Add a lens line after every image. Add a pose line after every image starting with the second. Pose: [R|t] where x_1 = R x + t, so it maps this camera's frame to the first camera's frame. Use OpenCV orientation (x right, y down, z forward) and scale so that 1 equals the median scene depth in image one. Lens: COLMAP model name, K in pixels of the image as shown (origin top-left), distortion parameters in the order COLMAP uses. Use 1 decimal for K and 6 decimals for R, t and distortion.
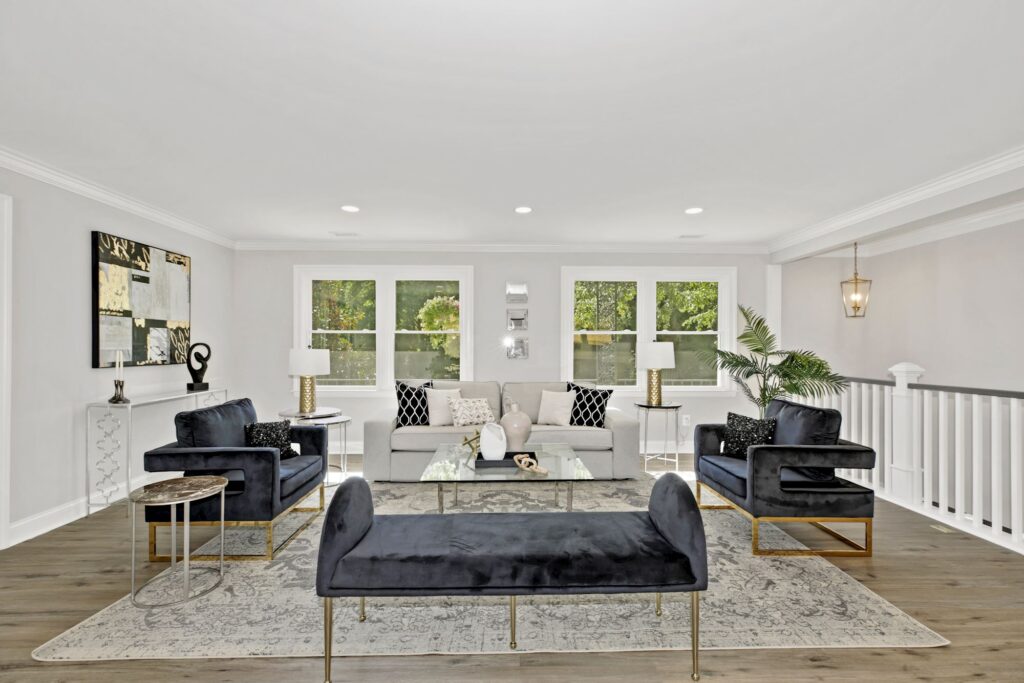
lens RADIAL K [[460.5, 0, 516.1], [0, 460.5, 346.4], [0, 0, 1]] dist [0.000070, 0.001509]
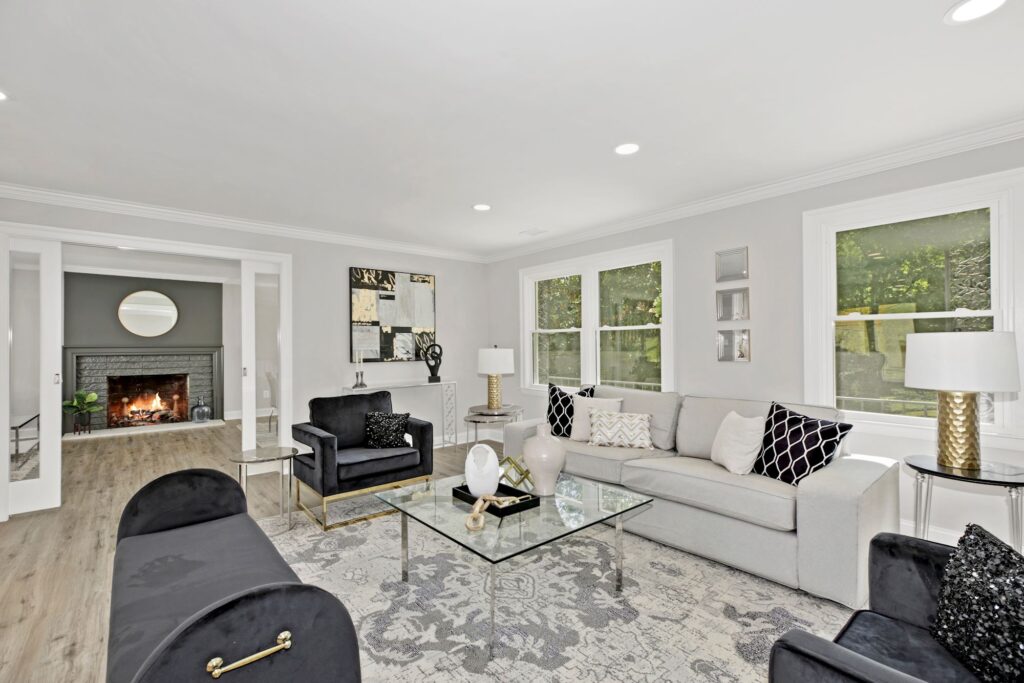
lens RADIAL K [[460.5, 0, 513.8], [0, 460.5, 344.1], [0, 0, 1]] dist [0.000070, 0.001509]
pose [[0.626025, -0.010389, -0.779734, 0.444500], [0.007931, 0.999944, -0.006956, 0.003008], [0.779762, -0.001829, 0.626073, 0.424996]]
